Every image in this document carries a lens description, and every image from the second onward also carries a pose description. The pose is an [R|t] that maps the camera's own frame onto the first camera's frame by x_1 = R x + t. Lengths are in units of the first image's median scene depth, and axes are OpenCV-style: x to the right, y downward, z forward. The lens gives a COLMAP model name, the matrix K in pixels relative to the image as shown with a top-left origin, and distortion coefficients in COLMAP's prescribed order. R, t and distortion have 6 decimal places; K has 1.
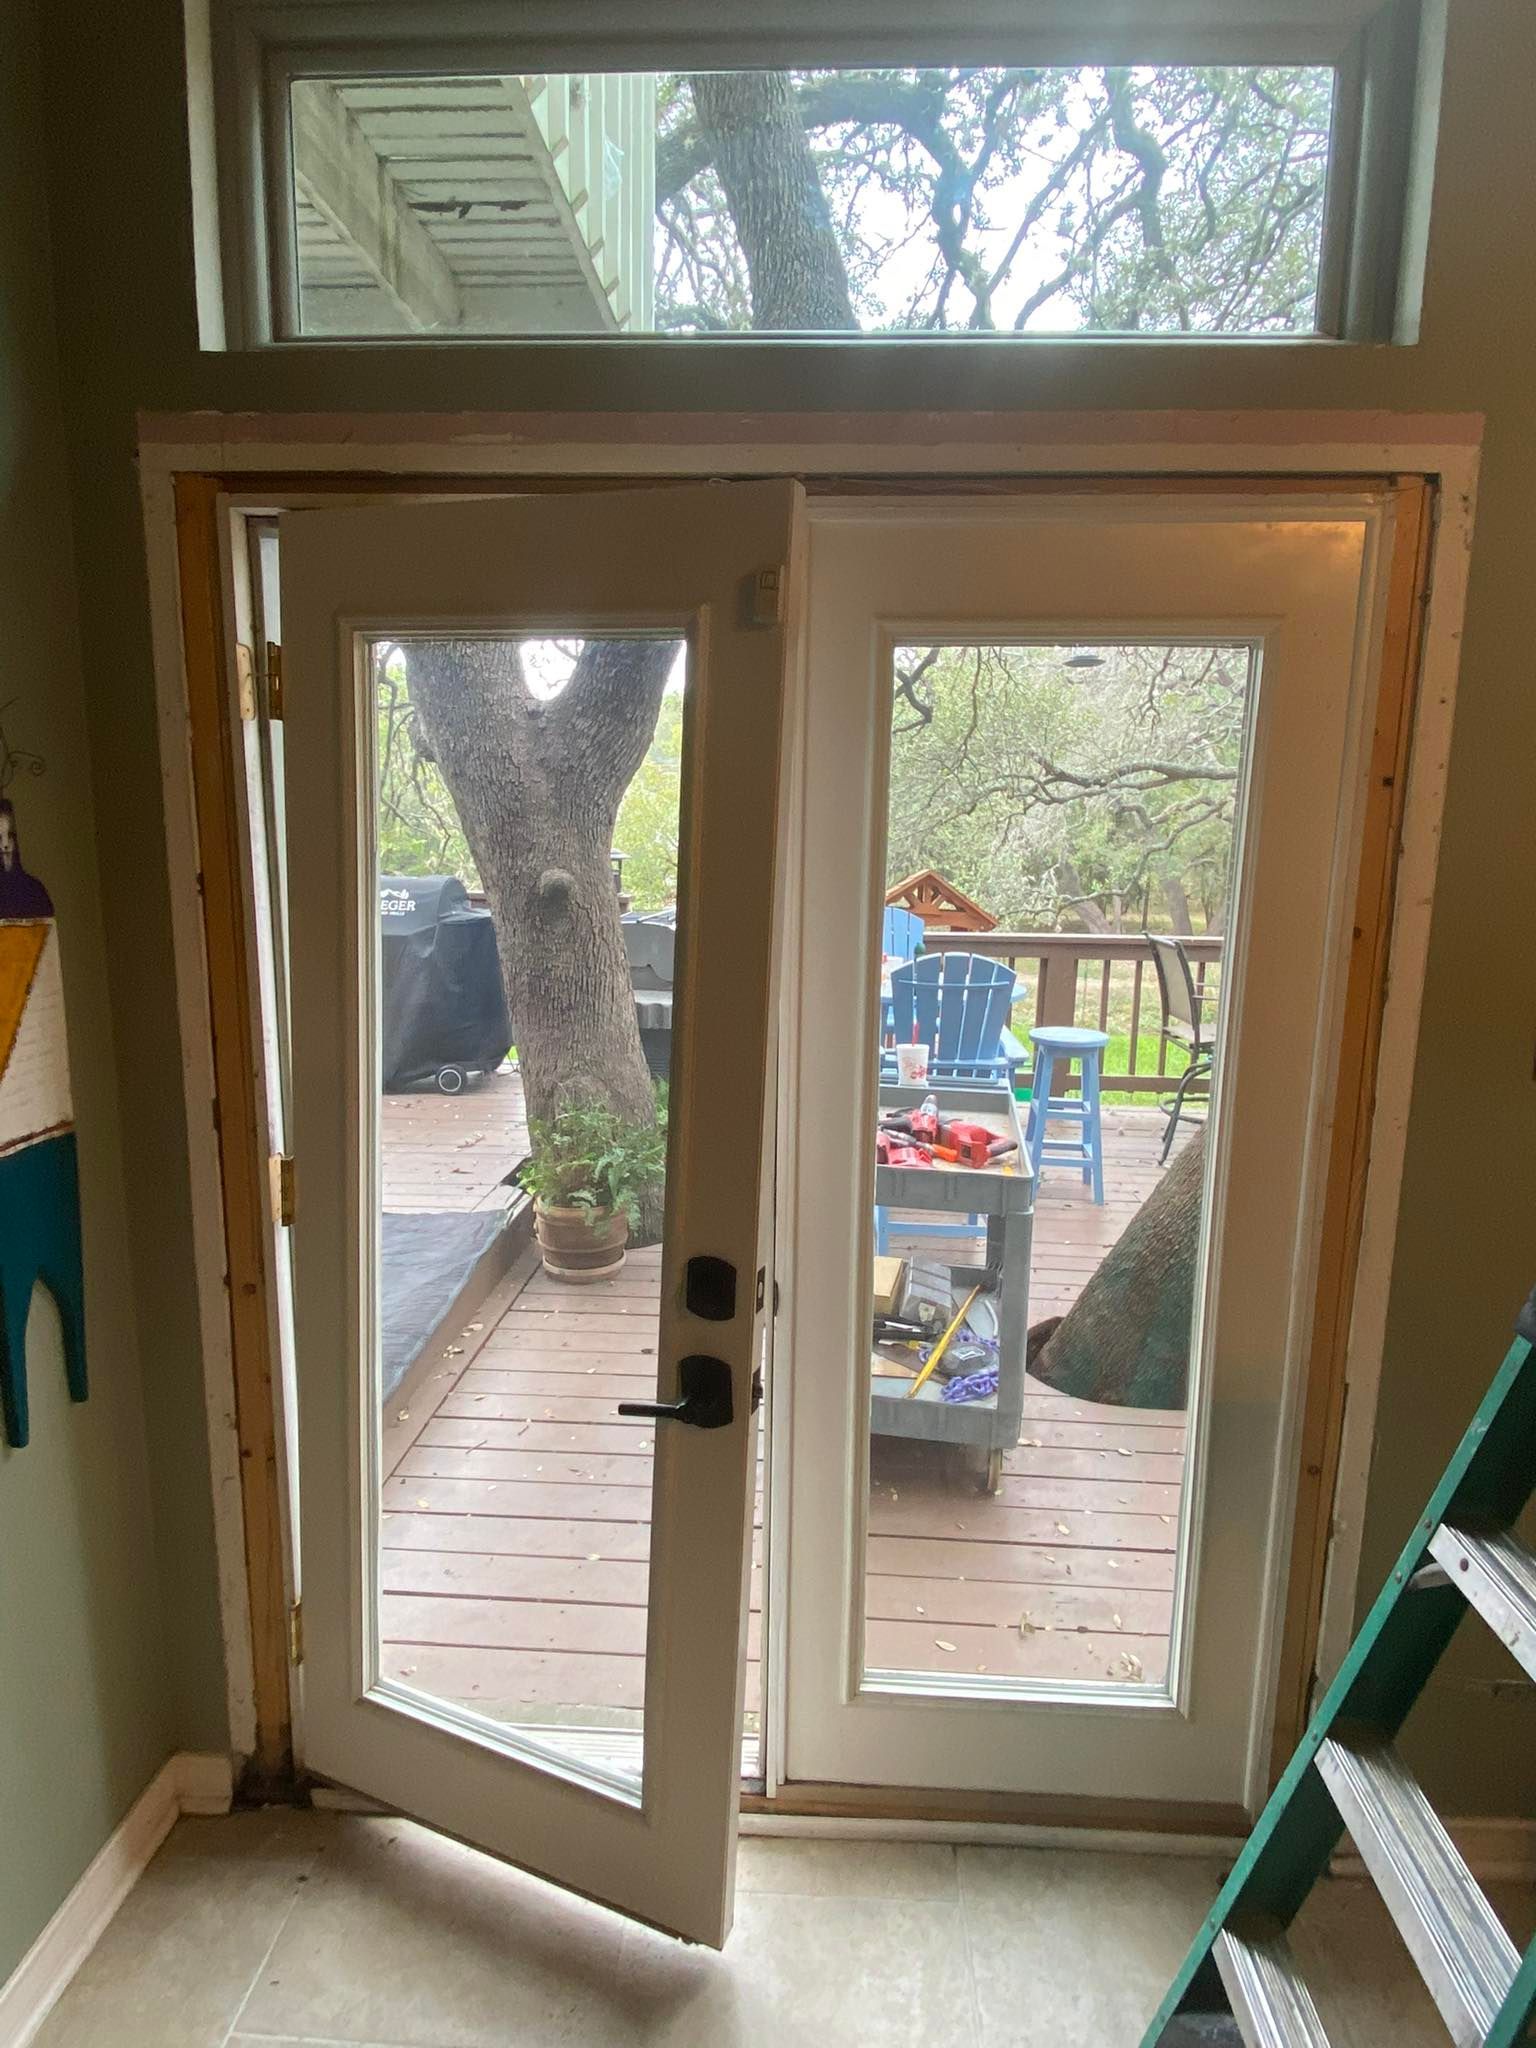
lens RADIAL K [[1138.7, 0, 768.0], [0, 1138.7, 1024.0], [0, 0, 1]] dist [0.002904, -0.014614]
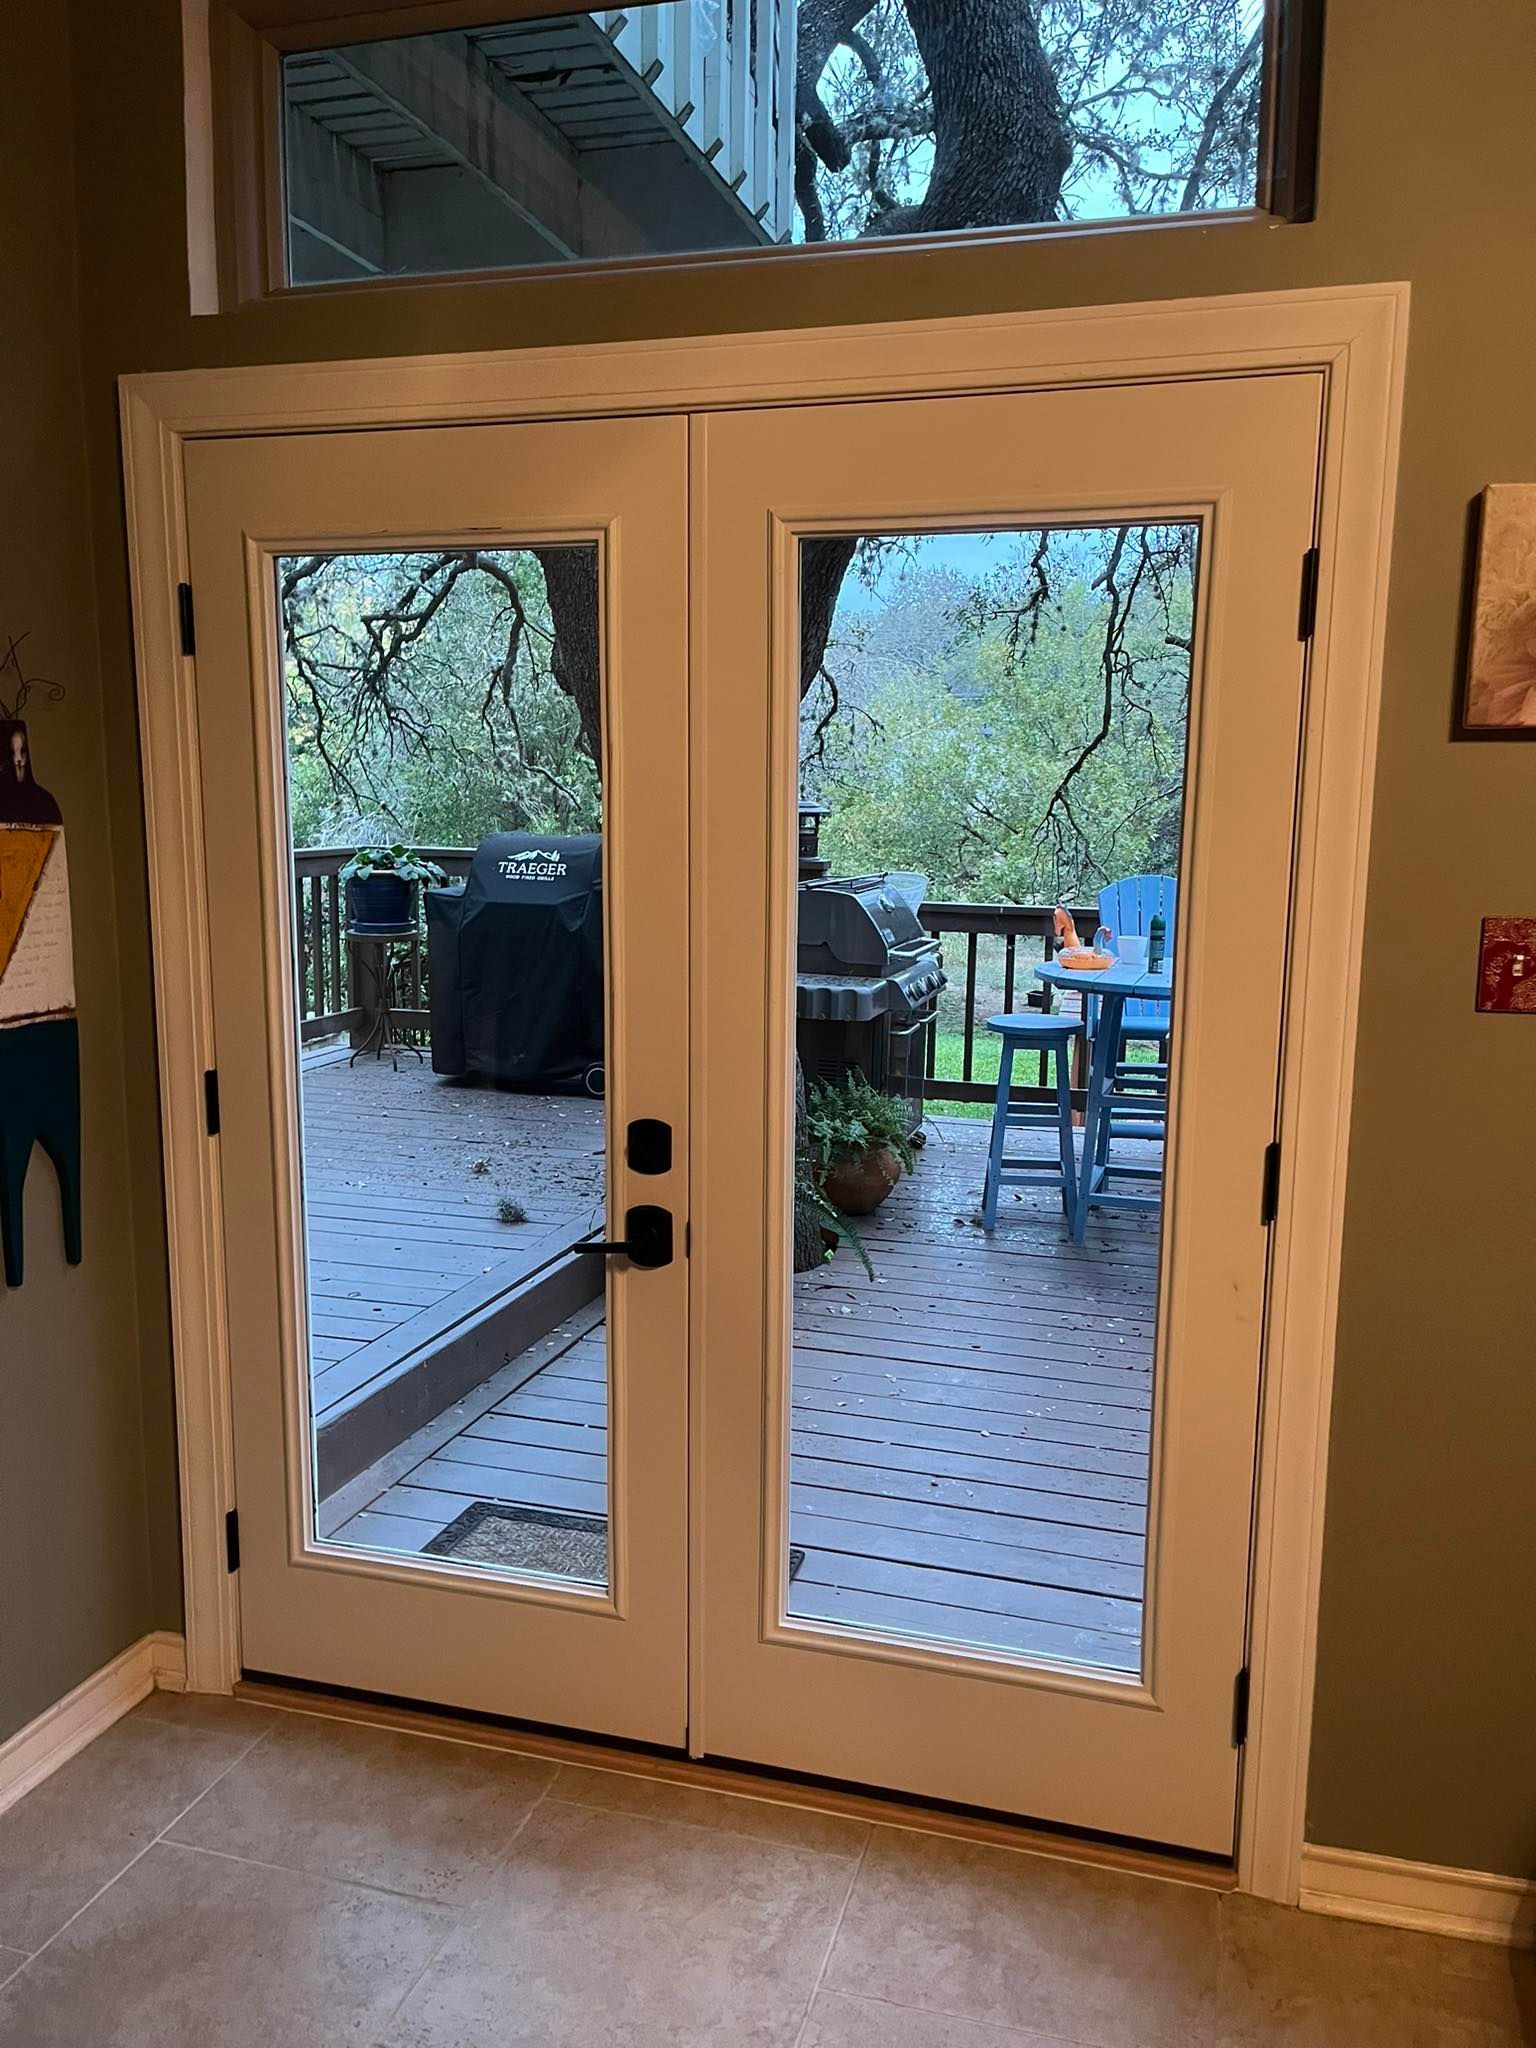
lens RADIAL K [[1576.4, 0, 766.4], [0, 1576.4, 1055.2], [0, 0, 1]] dist [0.056434, -0.102375]
pose [[0.972298, 0.036048, -0.230947, 0.352751], [-0.037063, 0.999313, -0.000058, 0.089795], [0.230786, 0.008615, 0.972966, -0.309763]]
